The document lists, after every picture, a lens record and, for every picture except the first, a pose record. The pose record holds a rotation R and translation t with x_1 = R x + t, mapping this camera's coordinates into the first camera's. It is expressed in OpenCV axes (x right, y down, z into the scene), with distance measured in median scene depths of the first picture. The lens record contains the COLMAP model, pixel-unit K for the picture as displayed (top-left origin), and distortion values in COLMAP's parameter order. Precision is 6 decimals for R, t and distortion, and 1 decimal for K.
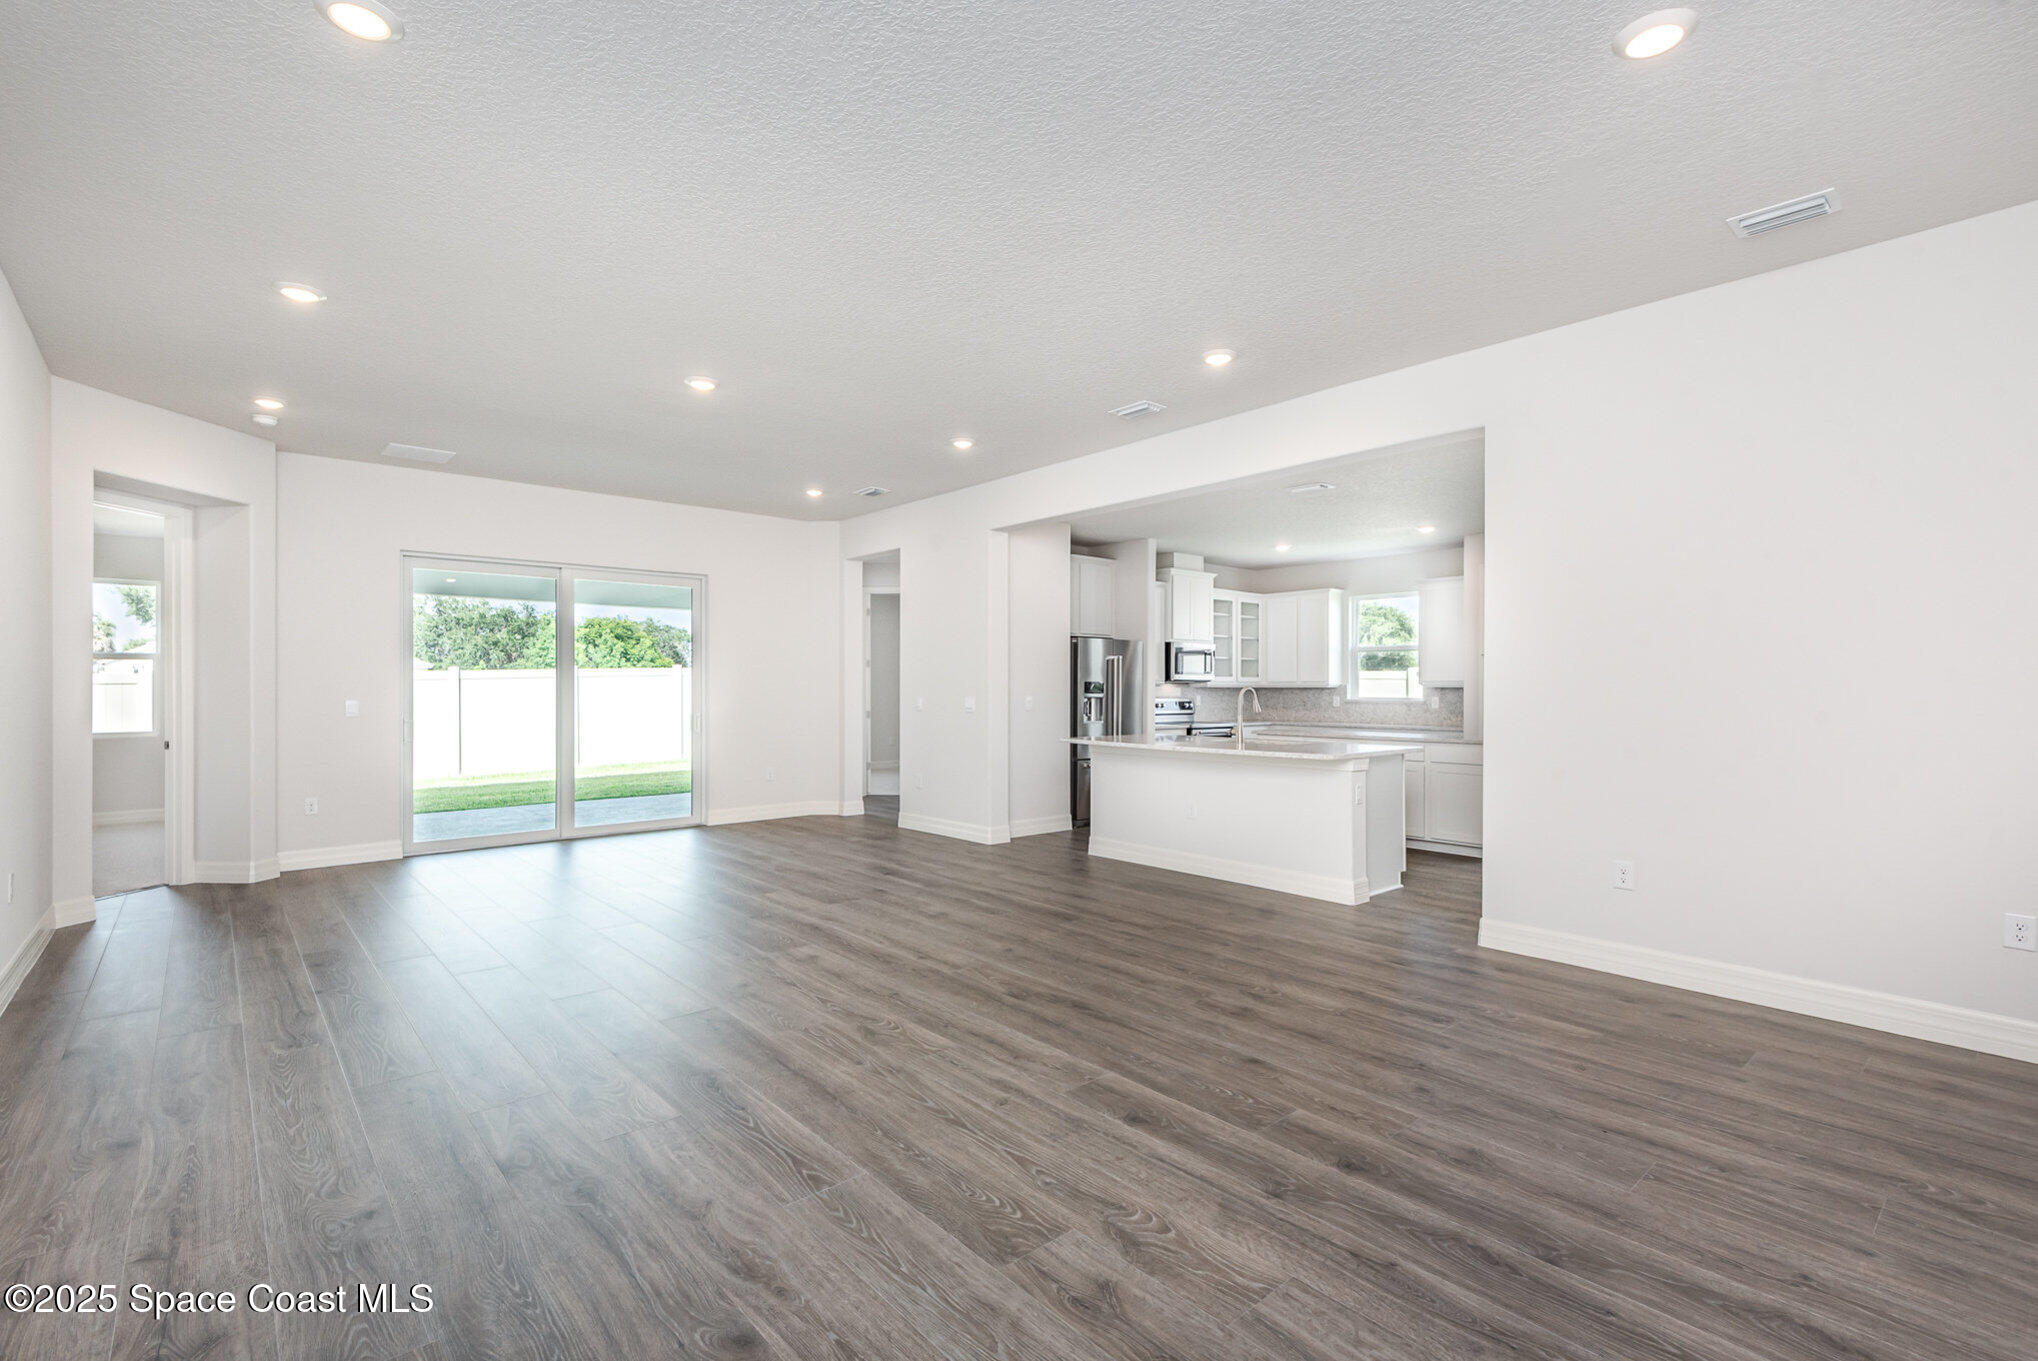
lens RADIAL K [[908.8, 0, 1017.2], [0, 908.8, 664.0], [0, 0, 1]] dist [0.012883, 0.000095]
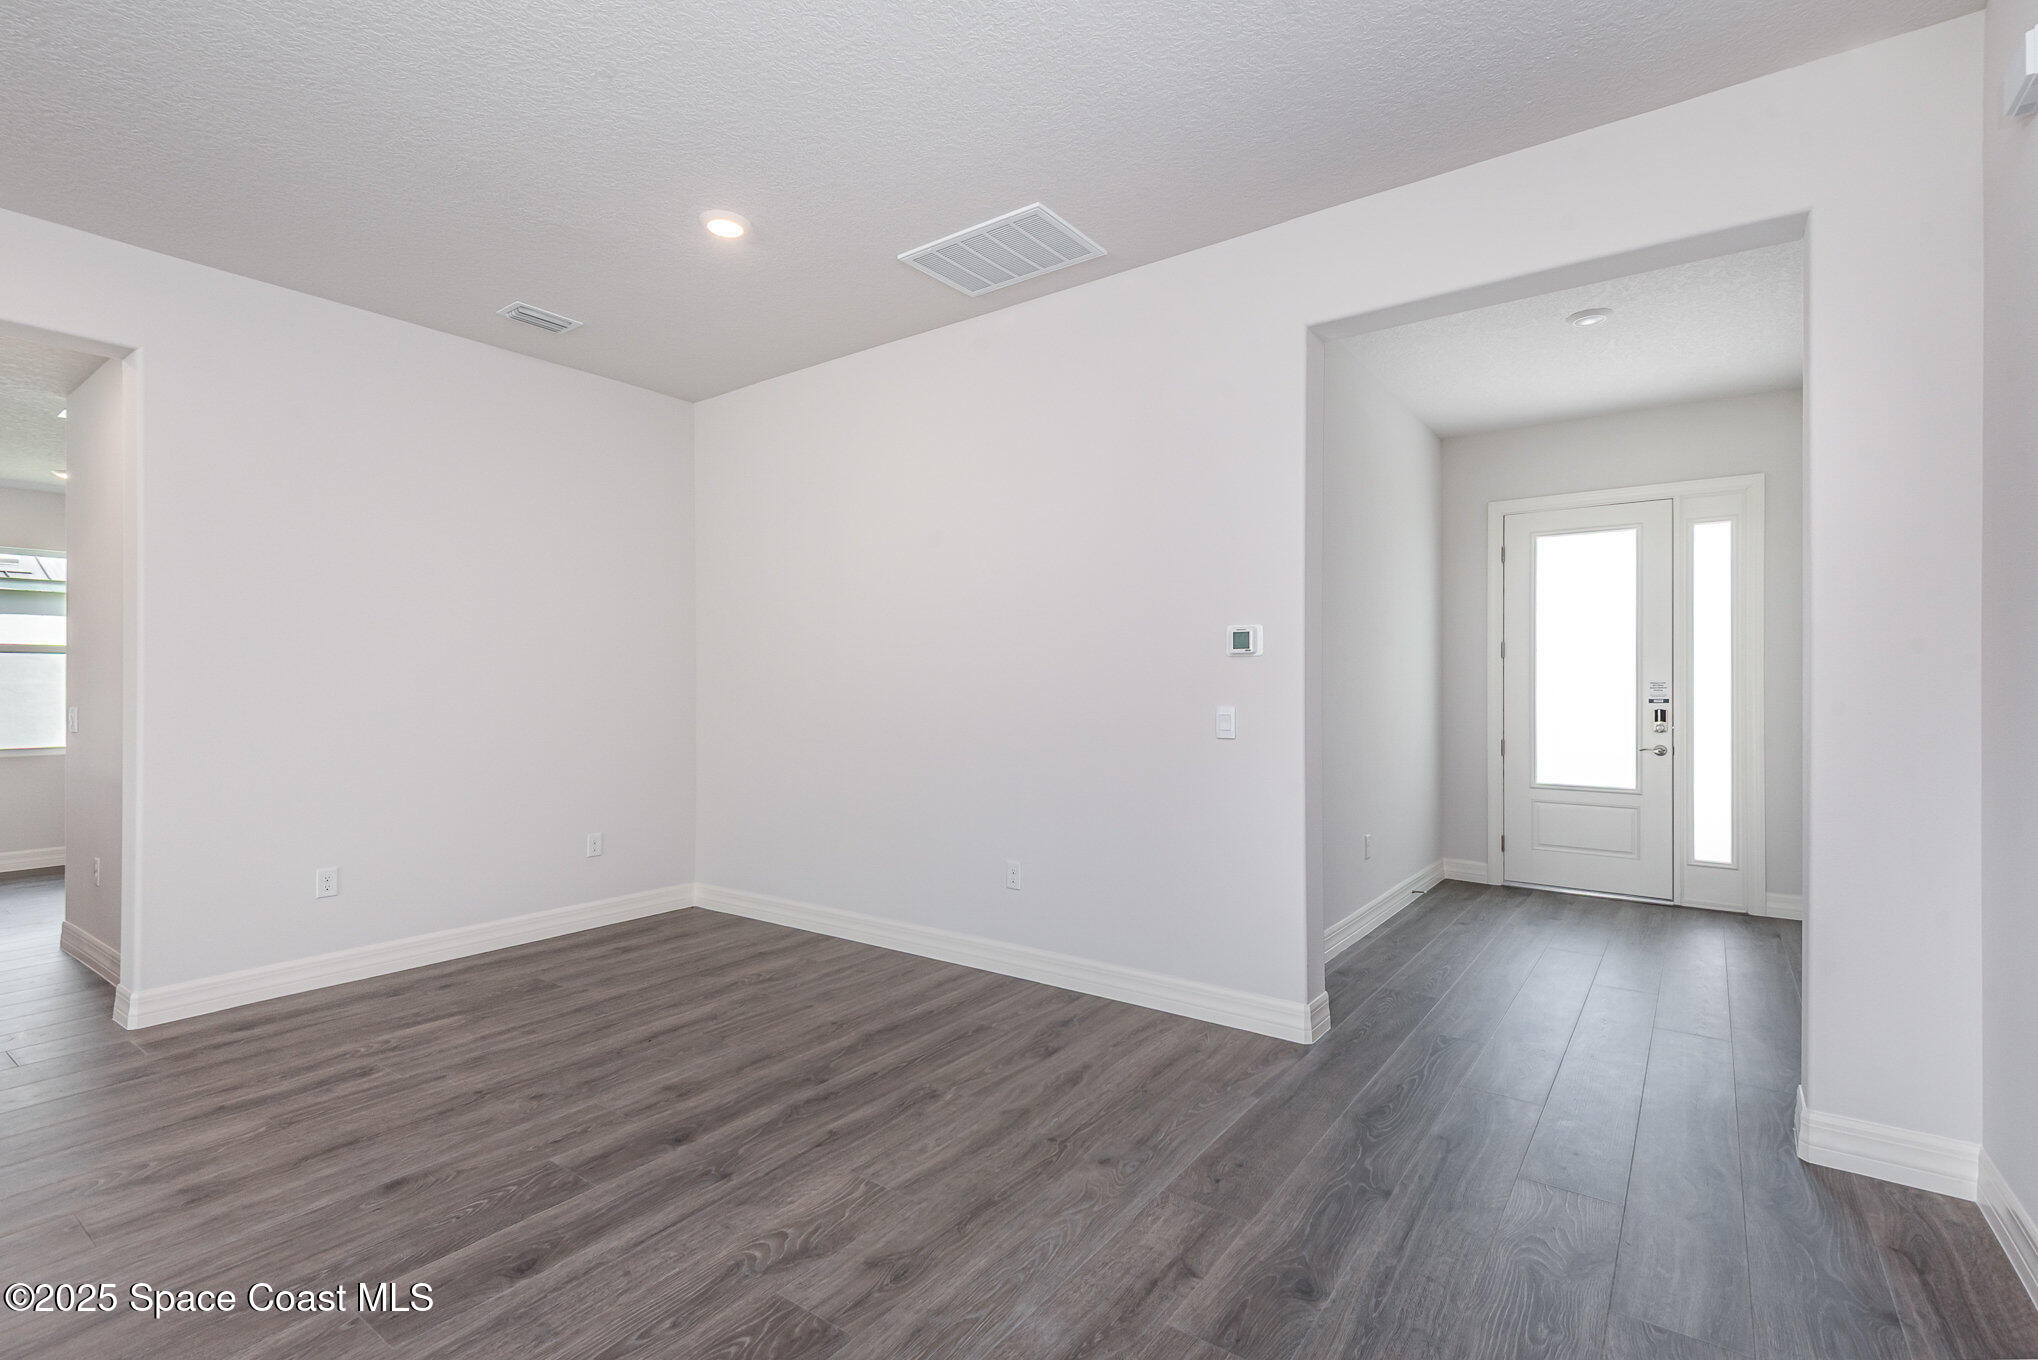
lens RADIAL K [[908.8, 0, 1019.8], [0, 908.8, 695.2], [0, 0, 1]] dist [0.012883, 0.000095]
pose [[-0.204125, -0.010749, 0.978886, -0.688090], [-0.023056, 0.999715, 0.006170, 0.013666], [-0.978673, -0.021310, -0.204315, 0.765628]]
